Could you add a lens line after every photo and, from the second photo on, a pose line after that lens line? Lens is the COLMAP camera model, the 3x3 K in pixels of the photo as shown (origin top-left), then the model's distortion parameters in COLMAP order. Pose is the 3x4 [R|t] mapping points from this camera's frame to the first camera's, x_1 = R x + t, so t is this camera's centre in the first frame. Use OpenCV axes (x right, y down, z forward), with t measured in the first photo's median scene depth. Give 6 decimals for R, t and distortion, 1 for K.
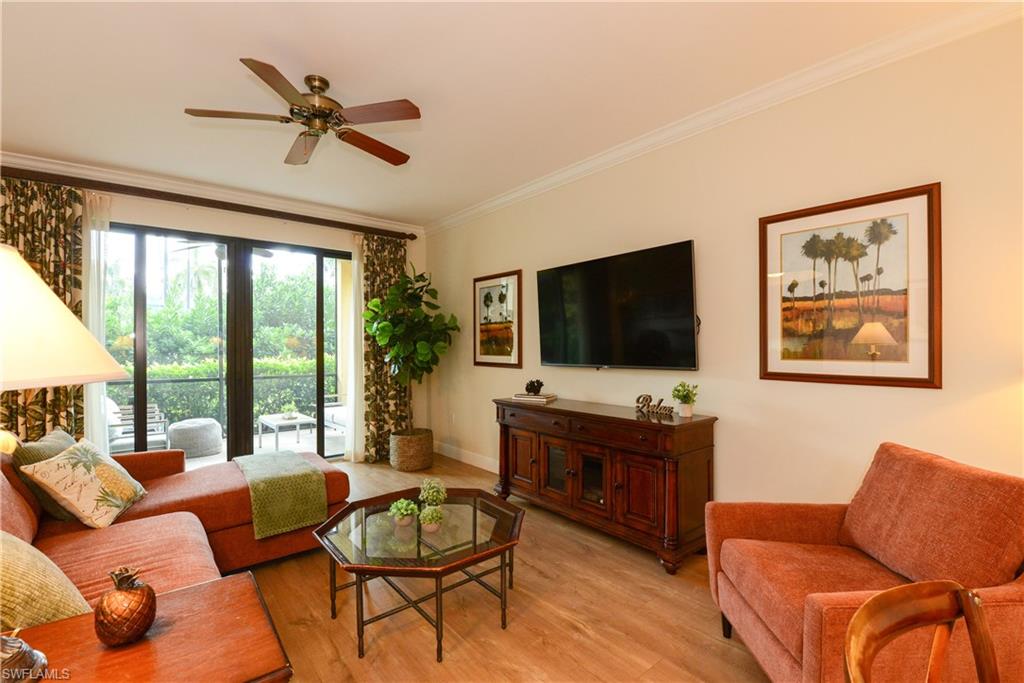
lens RADIAL K [[444.4, 0, 519.8], [0, 444.4, 344.7], [0, 0, 1]] dist [-0.018818, -0.002705]
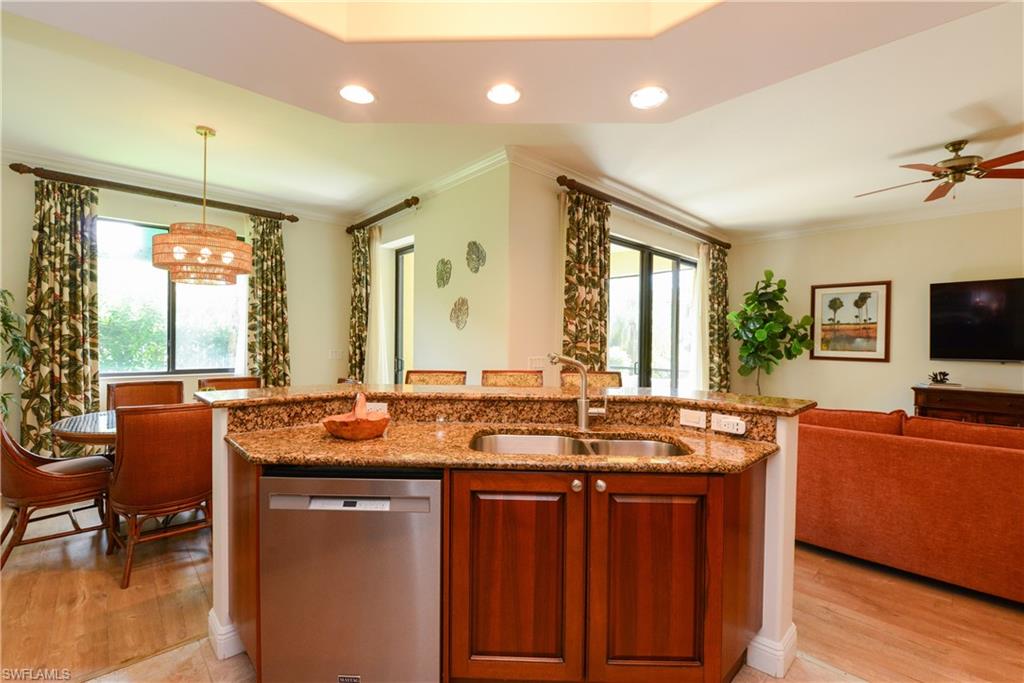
lens RADIAL K [[444.4, 0, 530.0], [0, 444.4, 337.9], [0, 0, 1]] dist [-0.018818, -0.002705]
pose [[0.997628, 0.010438, 0.068036, -1.552667], [-0.010522, 0.999944, 0.000888, -0.006371], [-0.068023, -0.001602, 0.997682, -0.176177]]
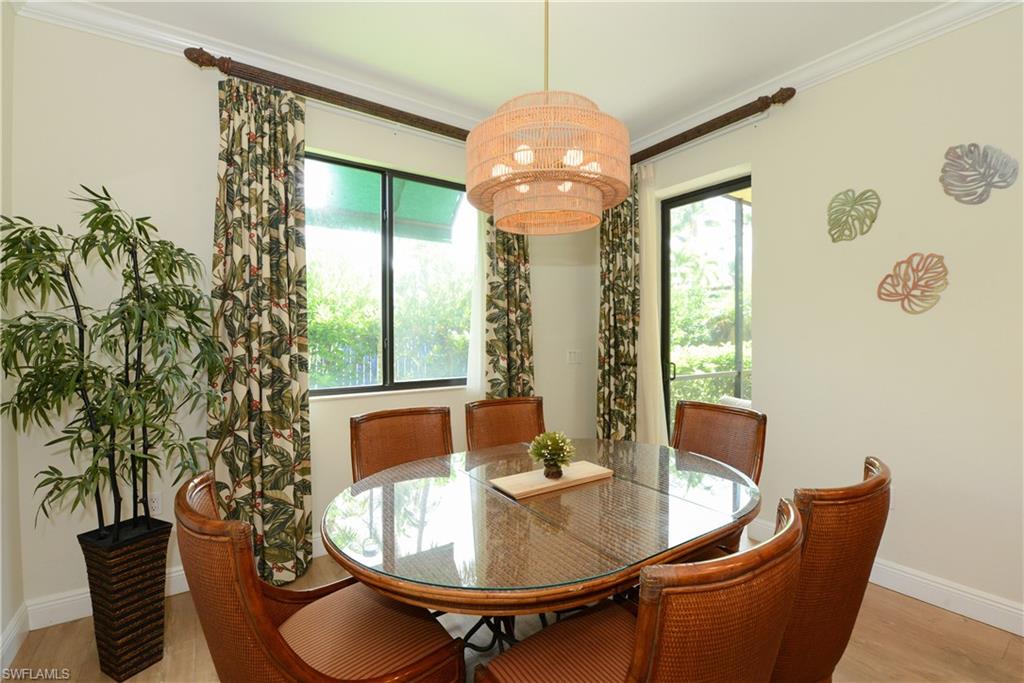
lens RADIAL K [[444.4, 0, 515.7], [0, 444.4, 334.2], [0, 0, 1]] dist [-0.018818, -0.002705]
pose [[0.994776, -0.000806, -0.102082, -2.253394], [0.001694, 0.999961, 0.008617, -0.002568], [0.102071, -0.008745, 0.994739, 0.402918]]
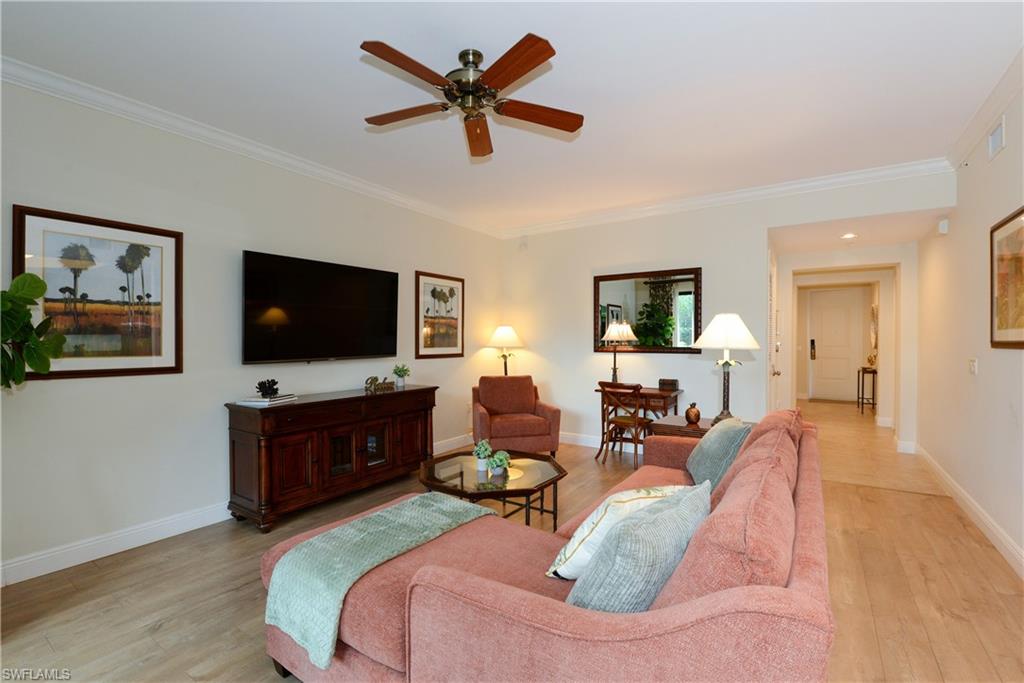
lens RADIAL K [[444.4, 0, 510.6], [0, 444.4, 346.9], [0, 0, 1]] dist [-0.018818, -0.002705]
pose [[-0.268358, -0.014437, 0.963211, -1.199884], [-0.003689, 0.999896, 0.013959, 0.000733], [-0.963312, 0.000193, -0.268383, 1.012351]]
